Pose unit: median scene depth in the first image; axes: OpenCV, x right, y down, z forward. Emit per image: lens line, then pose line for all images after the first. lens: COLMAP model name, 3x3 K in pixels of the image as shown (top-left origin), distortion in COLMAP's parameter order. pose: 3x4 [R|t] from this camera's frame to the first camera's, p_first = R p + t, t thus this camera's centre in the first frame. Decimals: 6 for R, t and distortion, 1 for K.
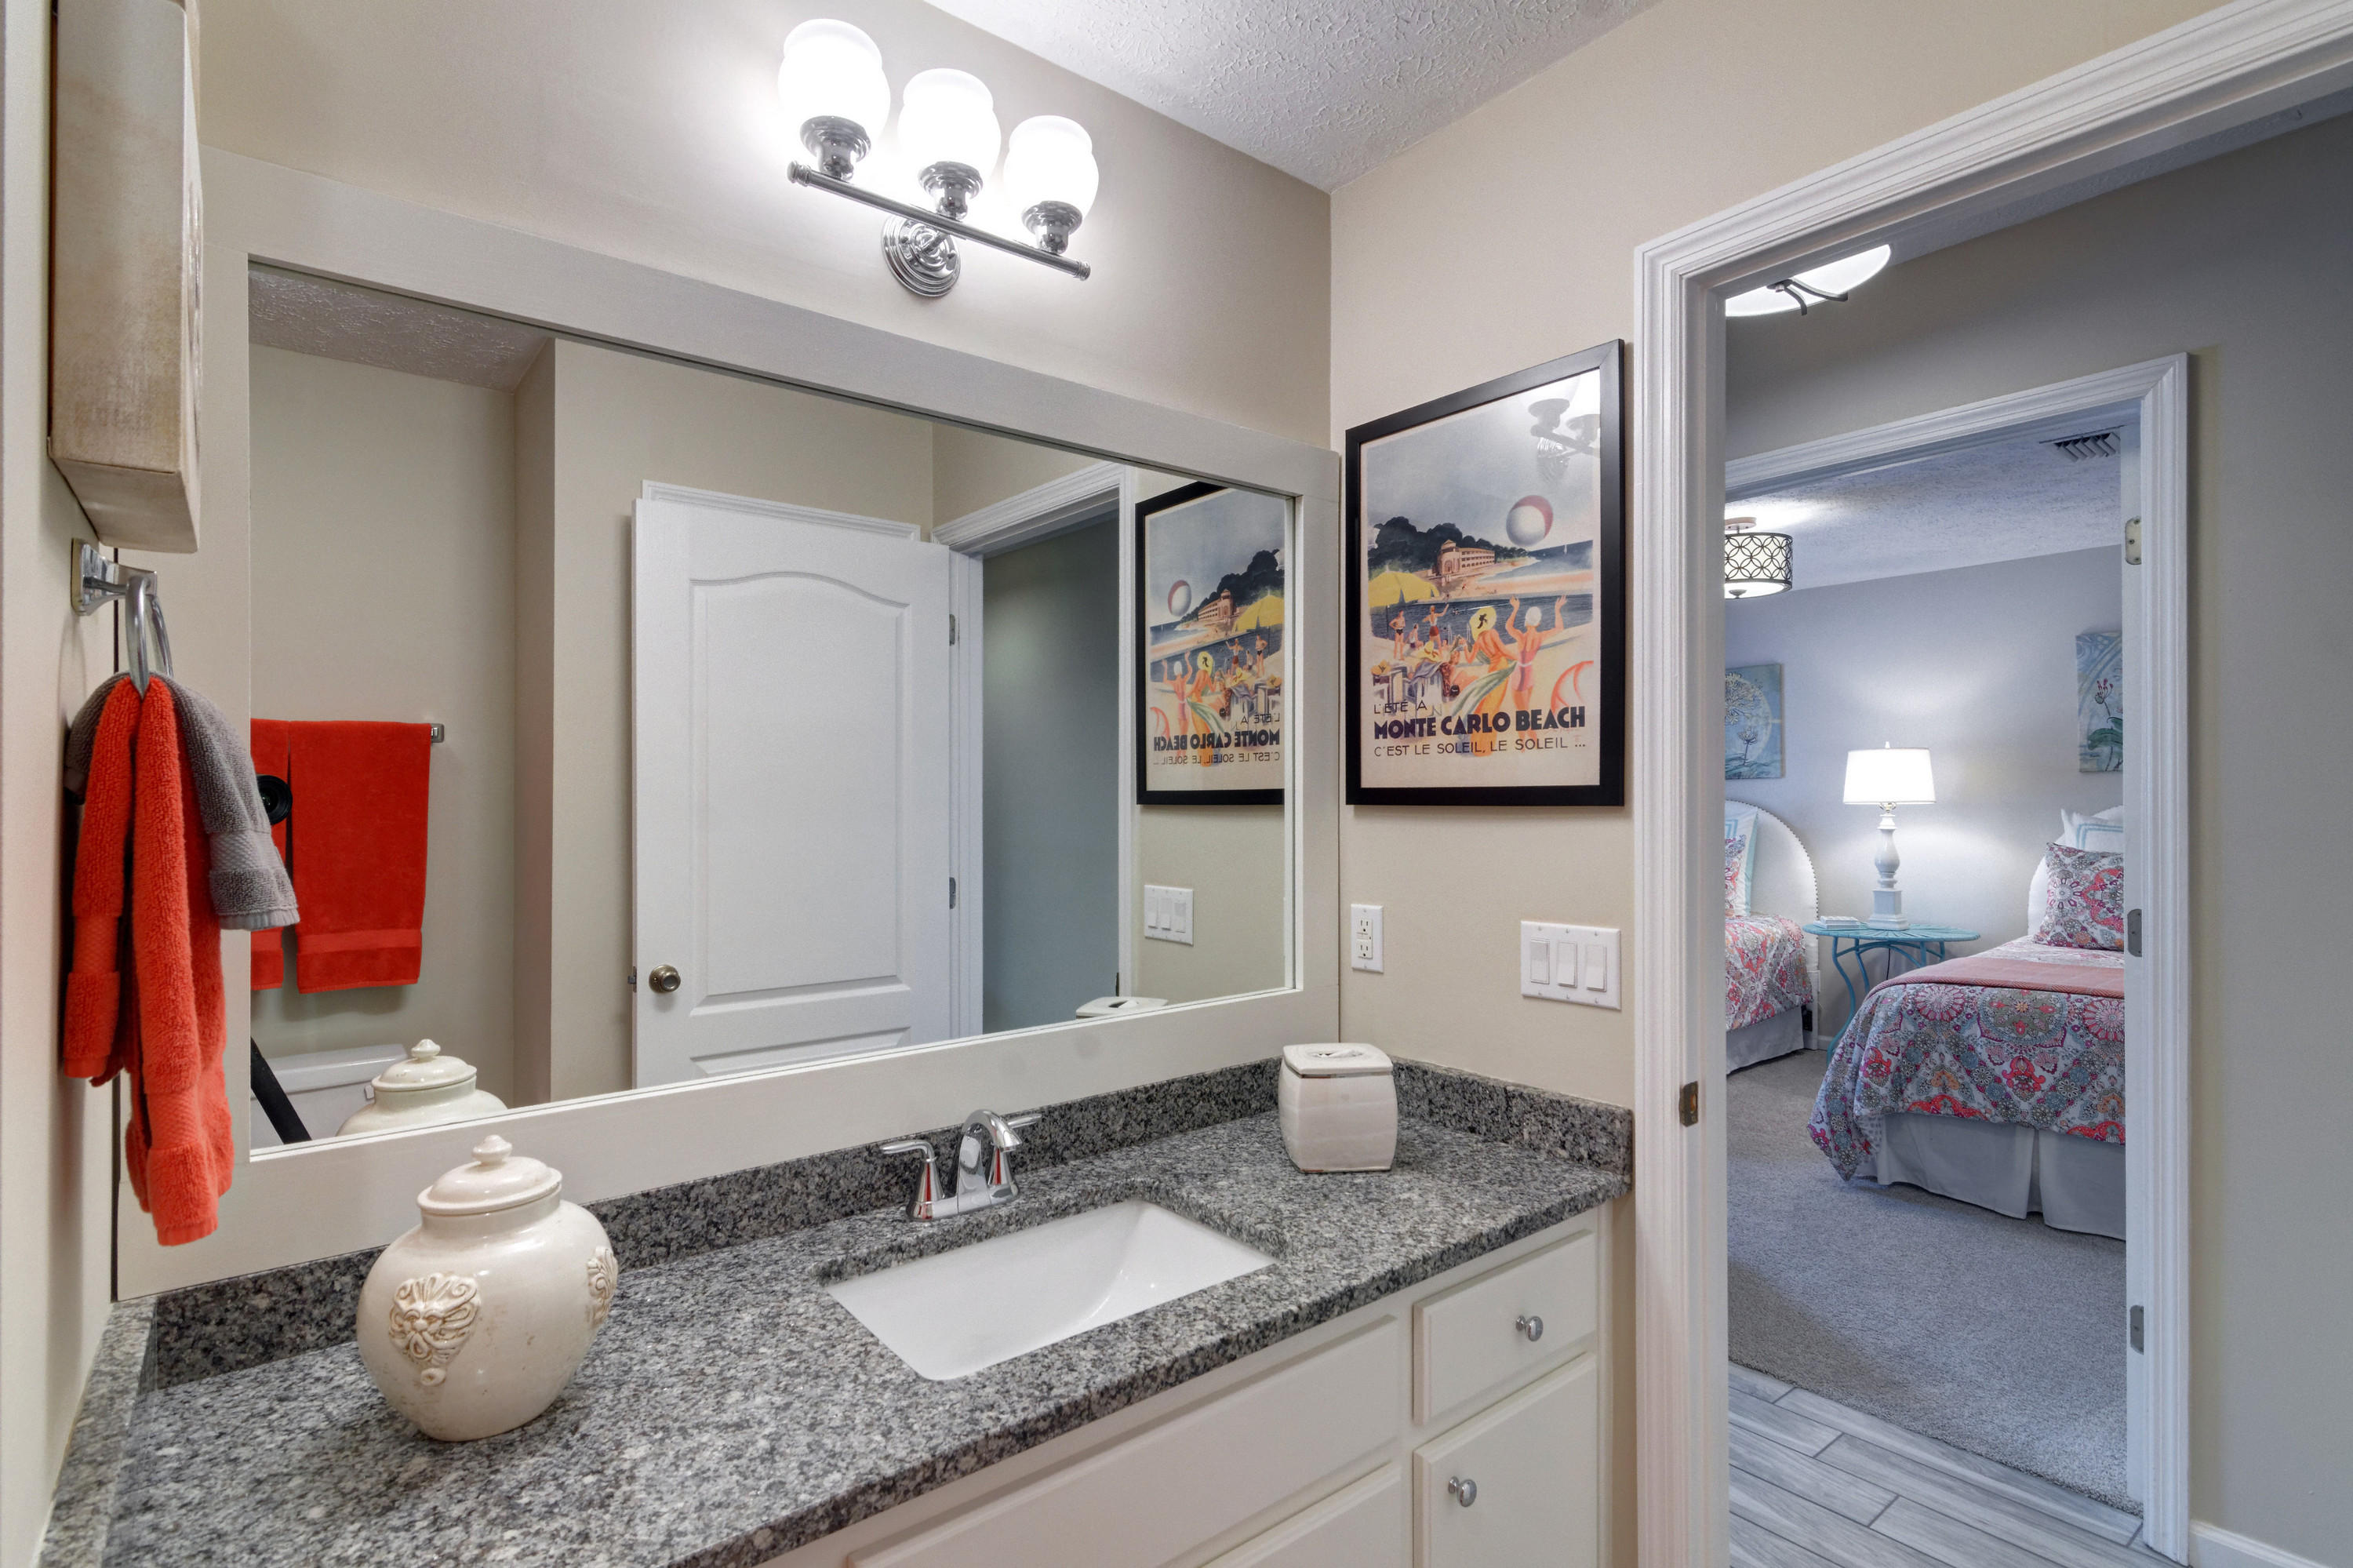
lens RADIAL K [[1115.5, 0, 1179.6], [0, 1115.5, 766.4], [0, 0, 1]] dist [0.005730, 0.000608]
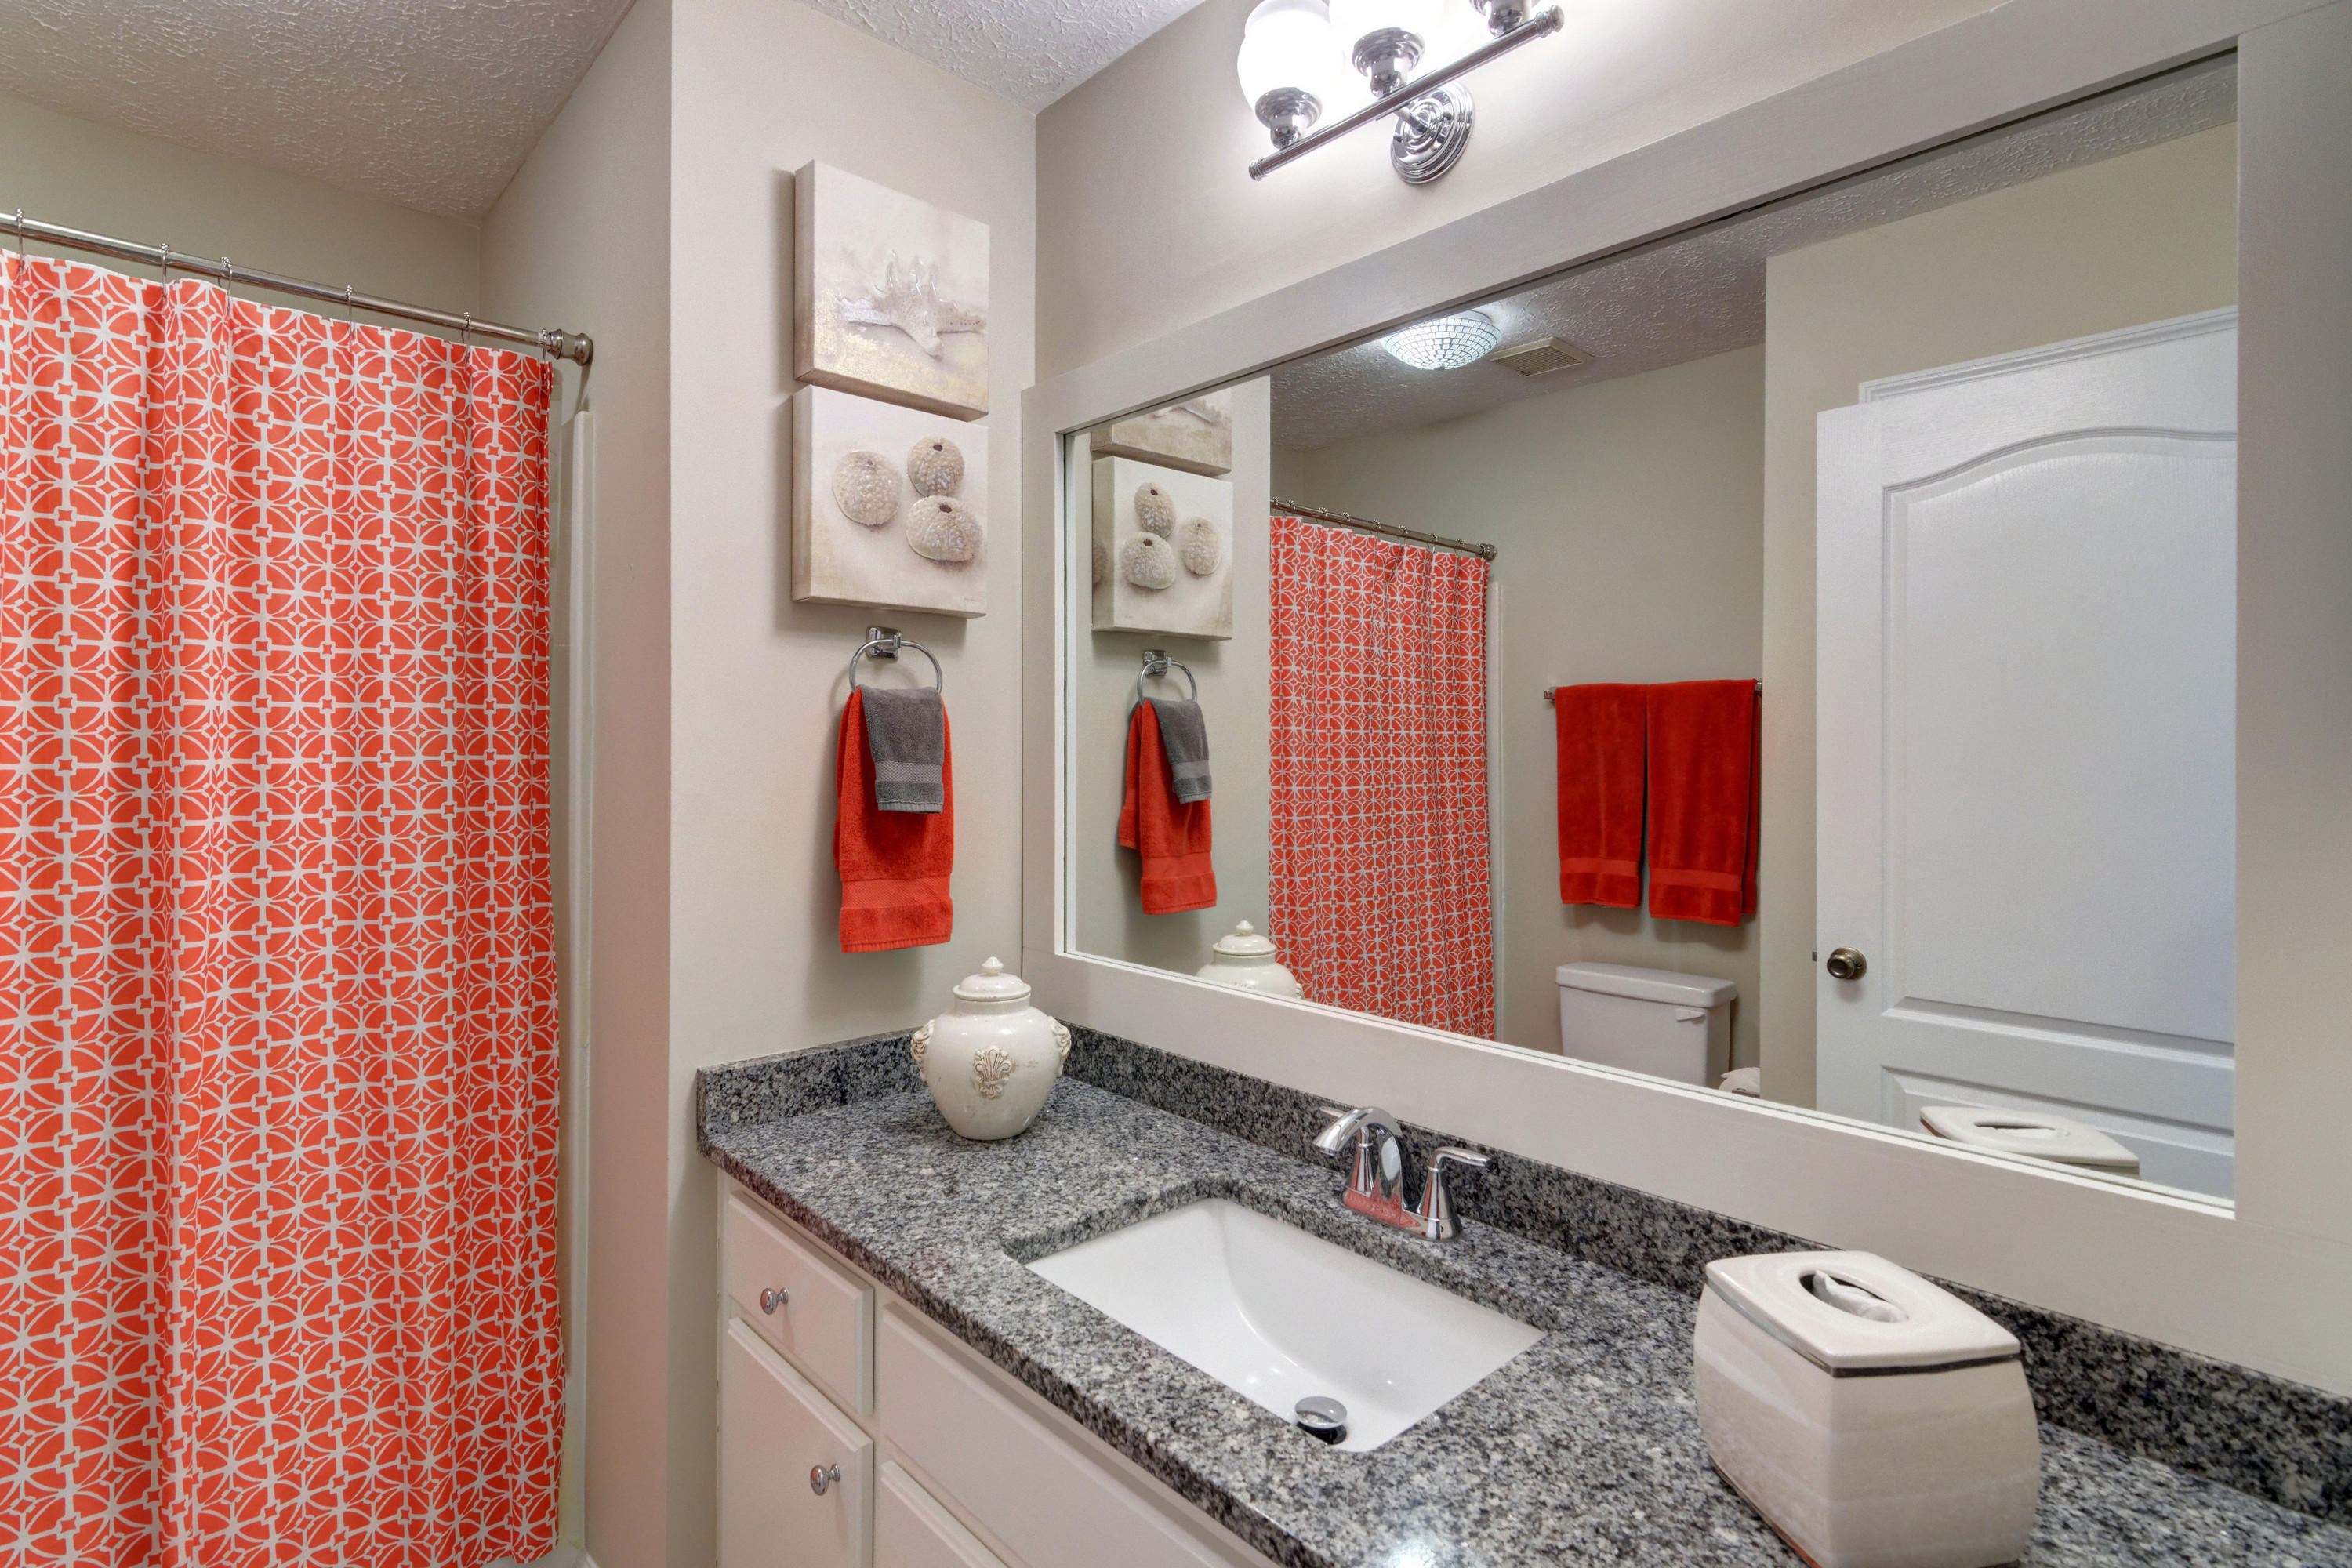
lens RADIAL K [[1138.7, 0, 1176.6], [0, 1138.7, 729.1], [0, 0, 1]] dist [0.002073, 0.000119]
pose [[0.071752, -0.009024, -0.997382, 0.815215], [0.019646, 0.999778, -0.007633, 0.017171], [0.997229, -0.019047, 0.071913, 0.913552]]
